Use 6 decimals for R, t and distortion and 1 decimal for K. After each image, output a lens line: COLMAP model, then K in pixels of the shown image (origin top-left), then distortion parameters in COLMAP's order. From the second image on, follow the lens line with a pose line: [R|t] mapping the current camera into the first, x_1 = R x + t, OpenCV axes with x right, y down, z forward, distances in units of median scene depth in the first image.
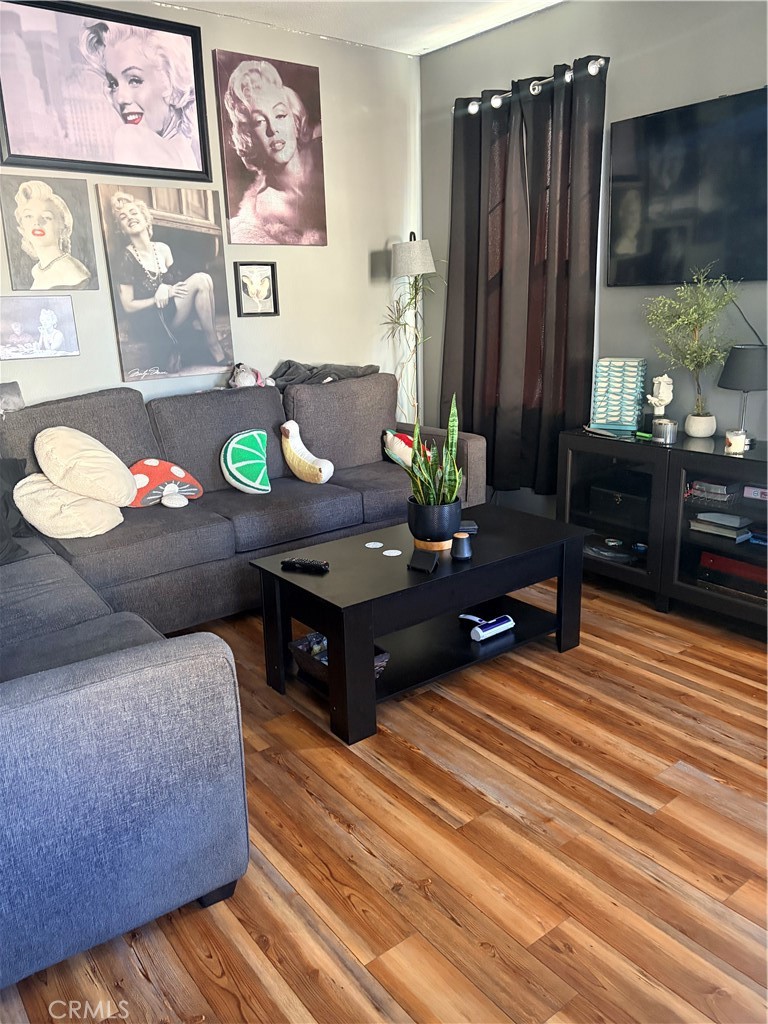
lens RADIAL K [[775.1, 0, 385.5], [0, 775.1, 514.8], [0, 0, 1]] dist [0.011734, 0.006073]
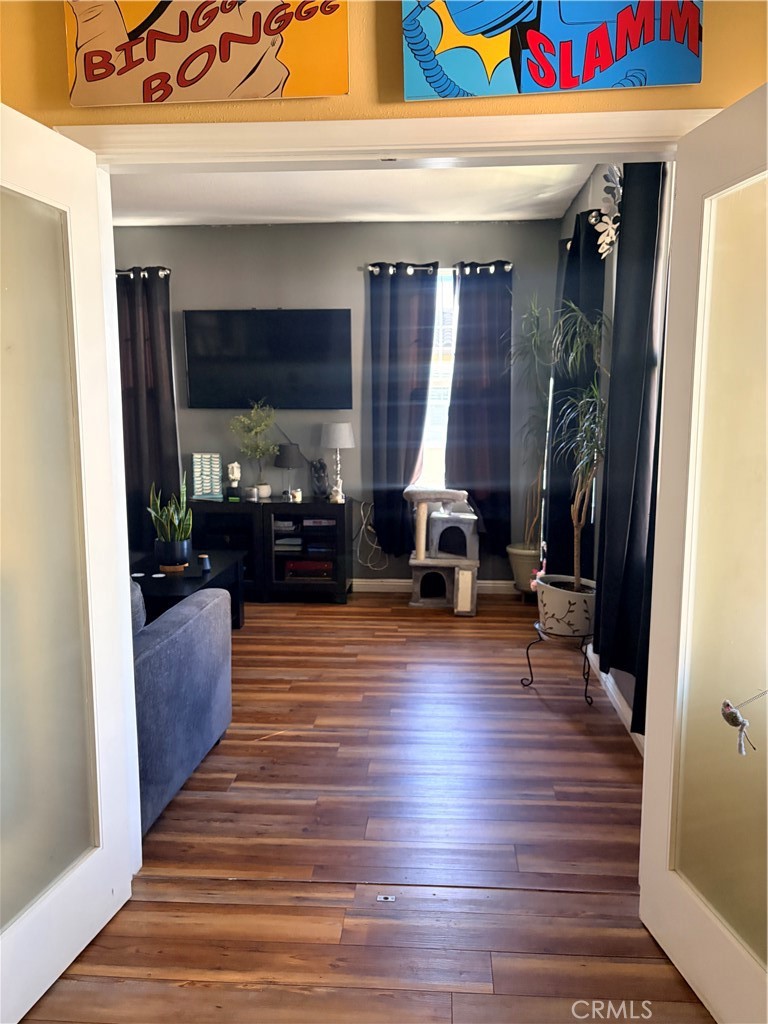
lens RADIAL K [[775.1, 0, 384.1], [0, 775.1, 512.6], [0, 0, 1]] dist [0.011734, 0.006073]
pose [[0.667326, -0.078554, 0.740611, -0.728886], [0.182219, 0.981420, -0.060091, 0.088174], [-0.722130, 0.175054, 0.669242, -0.334098]]
